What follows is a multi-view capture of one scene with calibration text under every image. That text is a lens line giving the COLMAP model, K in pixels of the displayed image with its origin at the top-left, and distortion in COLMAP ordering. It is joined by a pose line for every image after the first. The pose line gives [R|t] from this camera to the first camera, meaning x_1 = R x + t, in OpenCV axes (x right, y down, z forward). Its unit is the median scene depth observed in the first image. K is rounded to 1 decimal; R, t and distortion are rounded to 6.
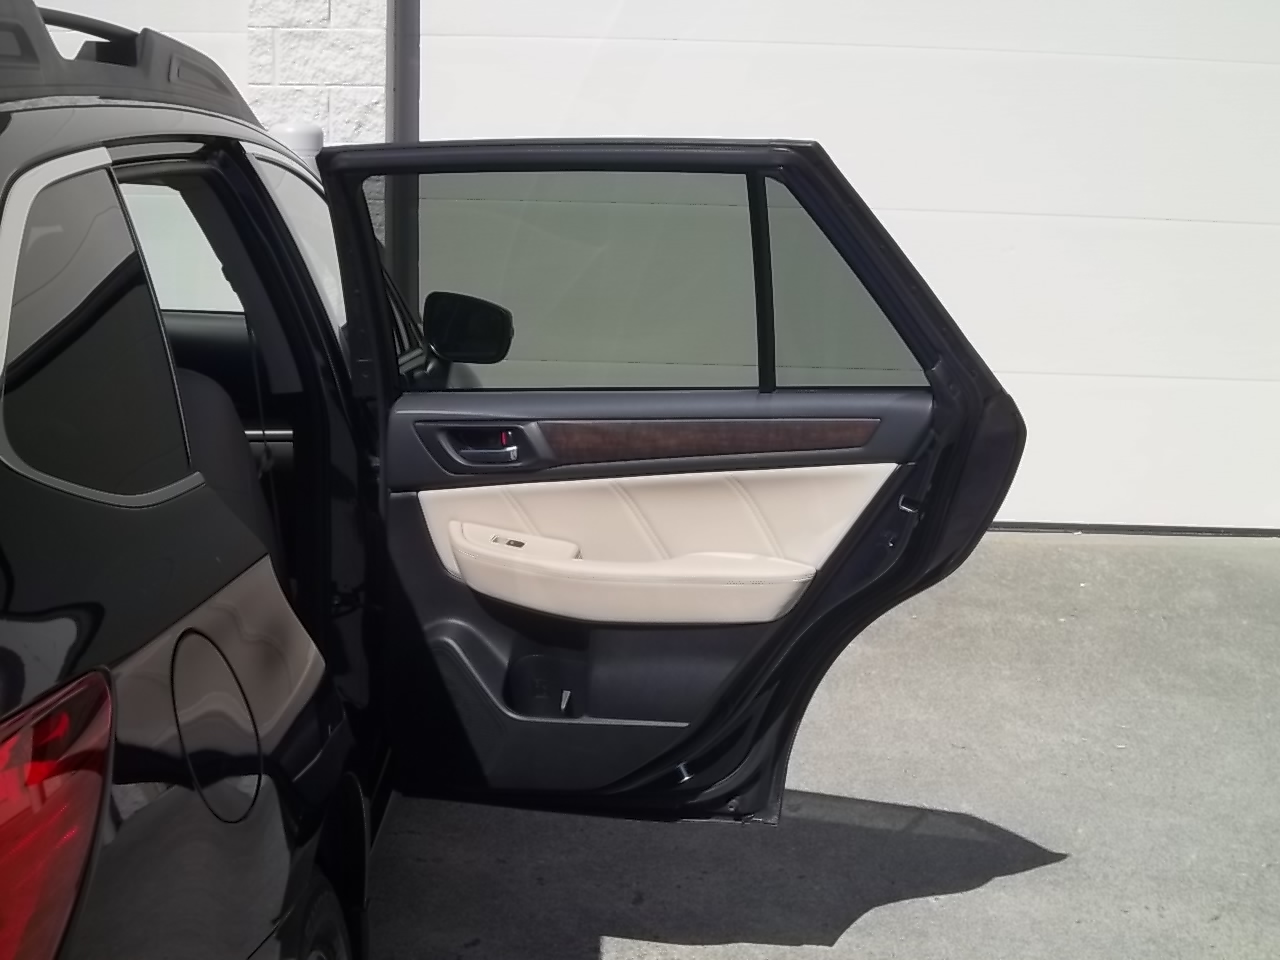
lens RADIAL K [[1752.7, 0, 650.3], [0, 1752.7, 491.8], [0, 0, 1]] dist [-0.132957, 0.000000]
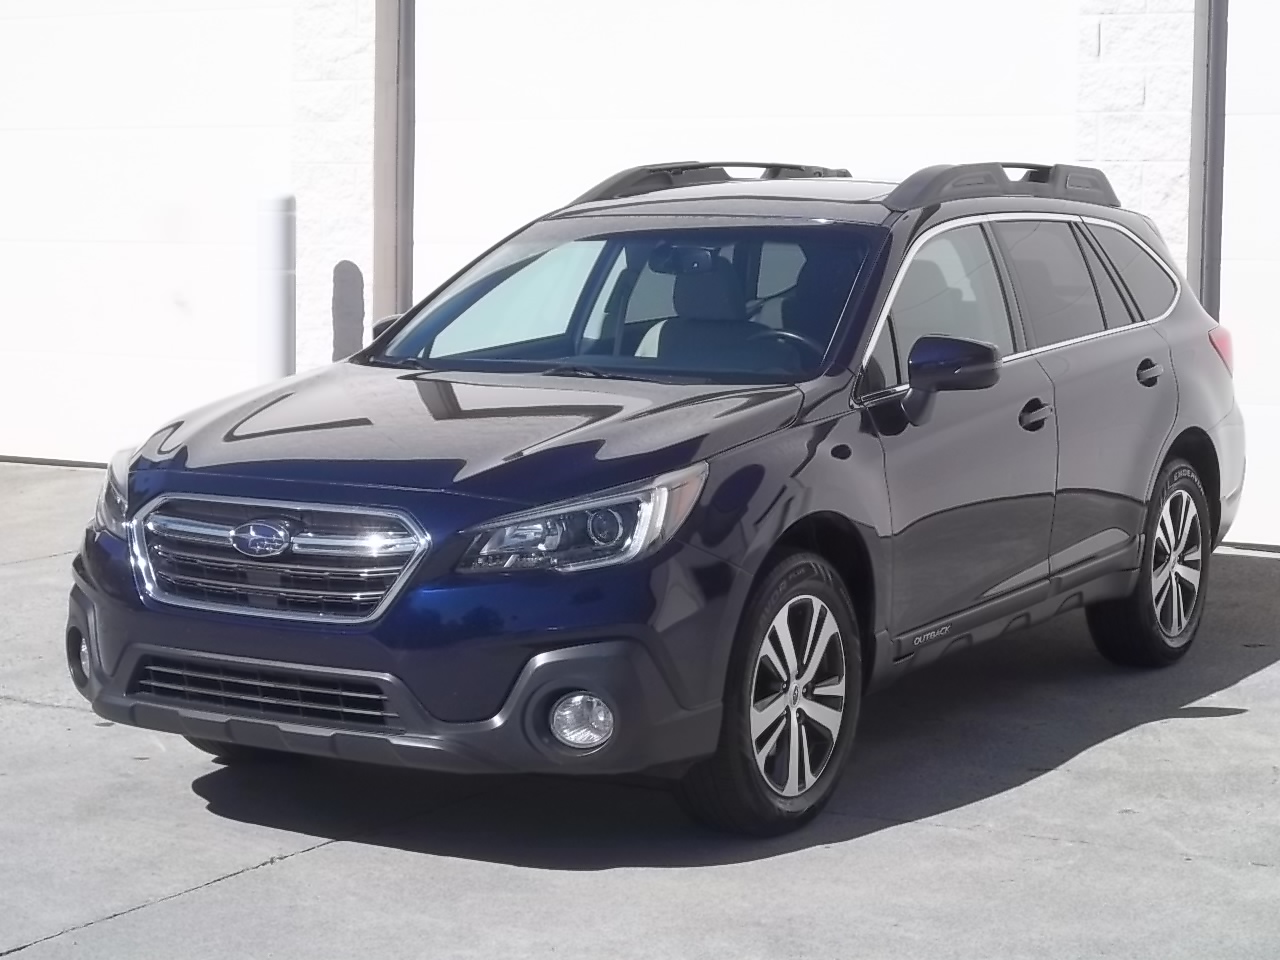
lens RADIAL K [[2657.2, 0, 700.3], [0, 2657.2, 513.2], [0, 0, 1]] dist [-0.079270, 0.000000]
pose [[0.880802, 0.038390, -0.471925, 0.399283], [-0.076661, 0.995120, -0.062131, 0.131853], [0.467237, 0.090903, 0.879446, -0.671844]]
